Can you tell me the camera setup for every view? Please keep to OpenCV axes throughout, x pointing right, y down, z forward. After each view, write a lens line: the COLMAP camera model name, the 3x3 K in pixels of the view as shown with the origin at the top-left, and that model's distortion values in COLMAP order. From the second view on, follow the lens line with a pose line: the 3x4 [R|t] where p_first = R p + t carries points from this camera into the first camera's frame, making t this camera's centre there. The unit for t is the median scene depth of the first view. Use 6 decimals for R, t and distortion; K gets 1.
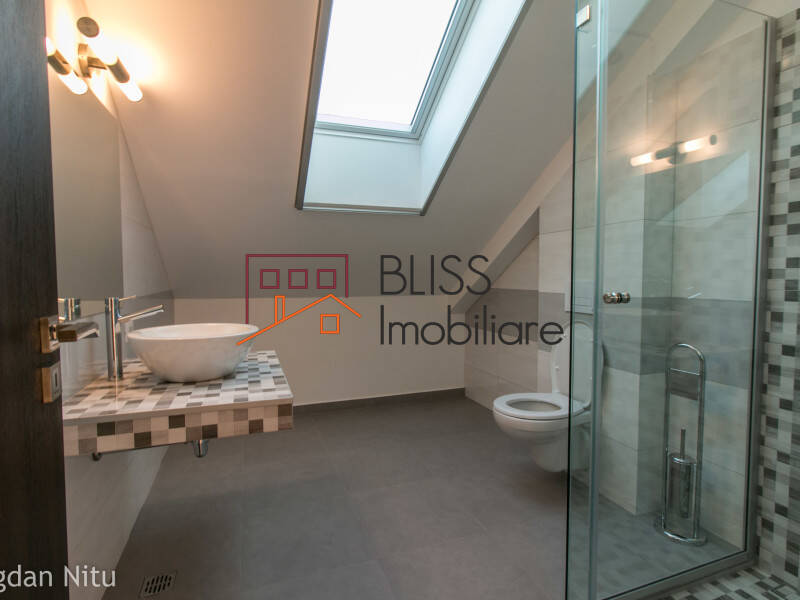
lens RADIAL K [[413.7, 0, 395.9], [0, 413.7, 299.6], [0, 0, 1]] dist [0.002407, -0.000034]
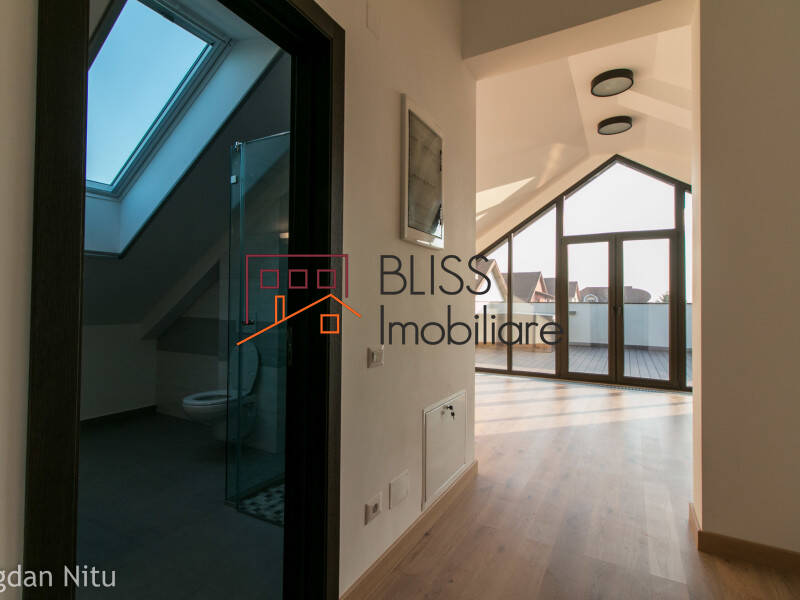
lens RADIAL K [[413.7, 0, 394.9], [0, 413.7, 300.3], [0, 0, 1]] dist [0.002407, -0.000034]
pose [[0.765605, 0.018258, 0.643052, -0.114415], [0.022084, 0.998262, -0.054636, 0.005918], [-0.642932, 0.056031, 0.763871, -0.513548]]
